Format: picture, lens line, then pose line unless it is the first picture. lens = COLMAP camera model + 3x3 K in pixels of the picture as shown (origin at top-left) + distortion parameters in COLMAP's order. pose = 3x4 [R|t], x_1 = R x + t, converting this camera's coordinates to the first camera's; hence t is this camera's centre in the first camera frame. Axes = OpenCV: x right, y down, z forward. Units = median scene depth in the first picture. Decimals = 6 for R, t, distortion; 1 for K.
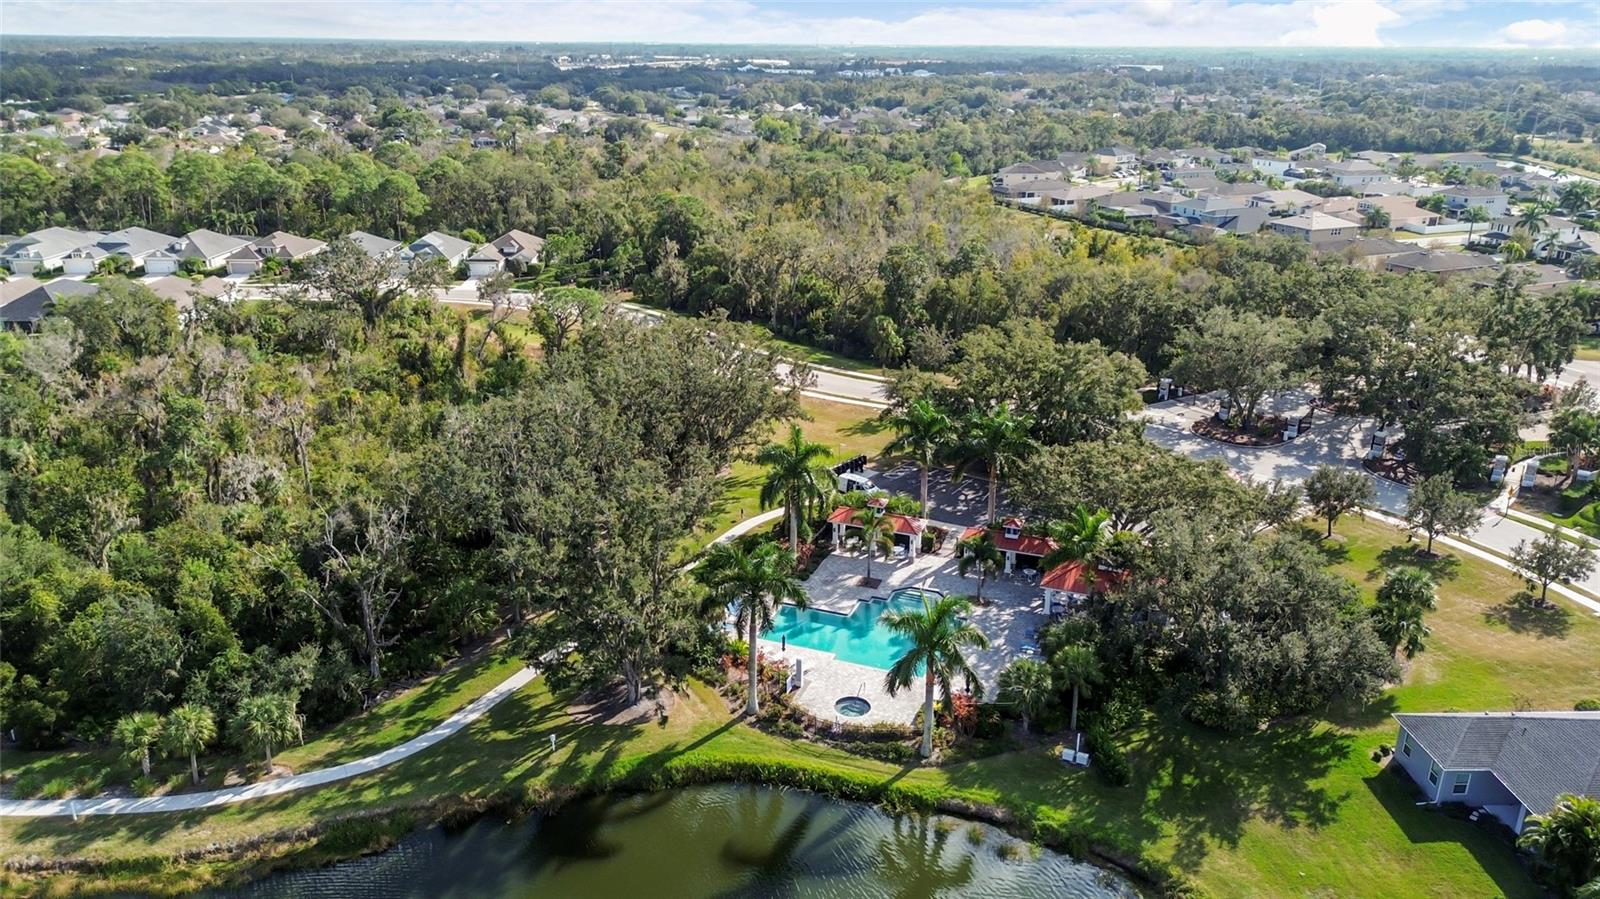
lens RADIAL K [[1145.6, 0, 800.0], [0, 1145.6, 449.5], [0, 0, 1]] dist [0.123998, -0.138121]
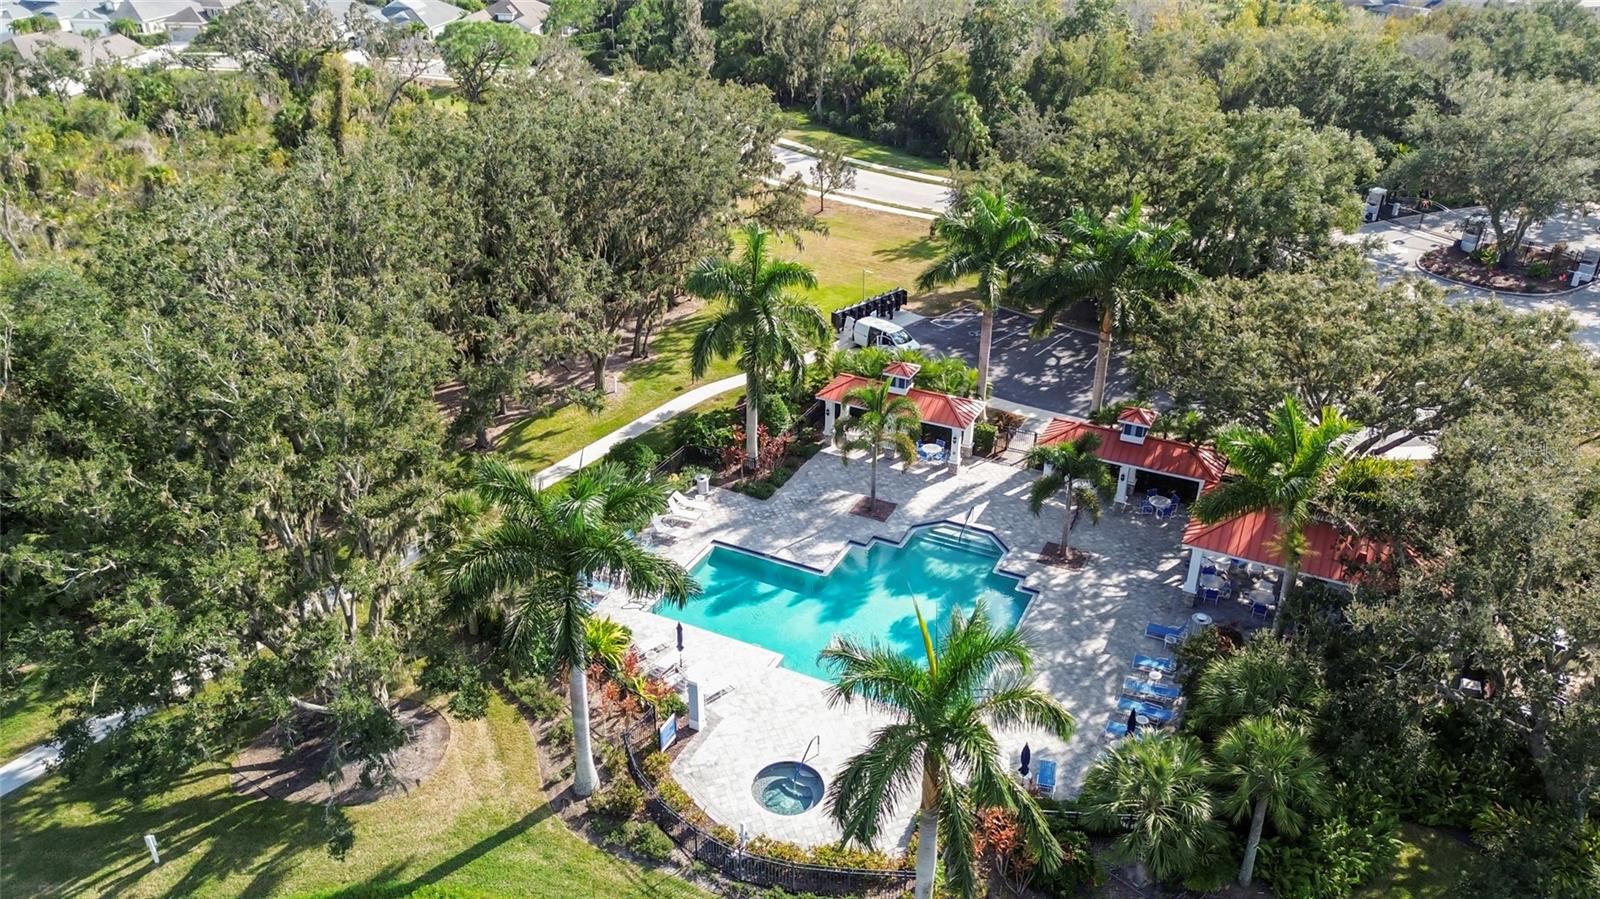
lens RADIAL K [[1135.8, 0, 797.7], [0, 1135.8, 465.6], [0, 0, 1]] dist [0.110208, -0.171390]
pose [[0.995348, 0.045935, -0.084685, 0.068576], [-0.032390, 0.987401, 0.154889, 0.006742], [0.090733, -0.151426, 0.984296, 0.427729]]
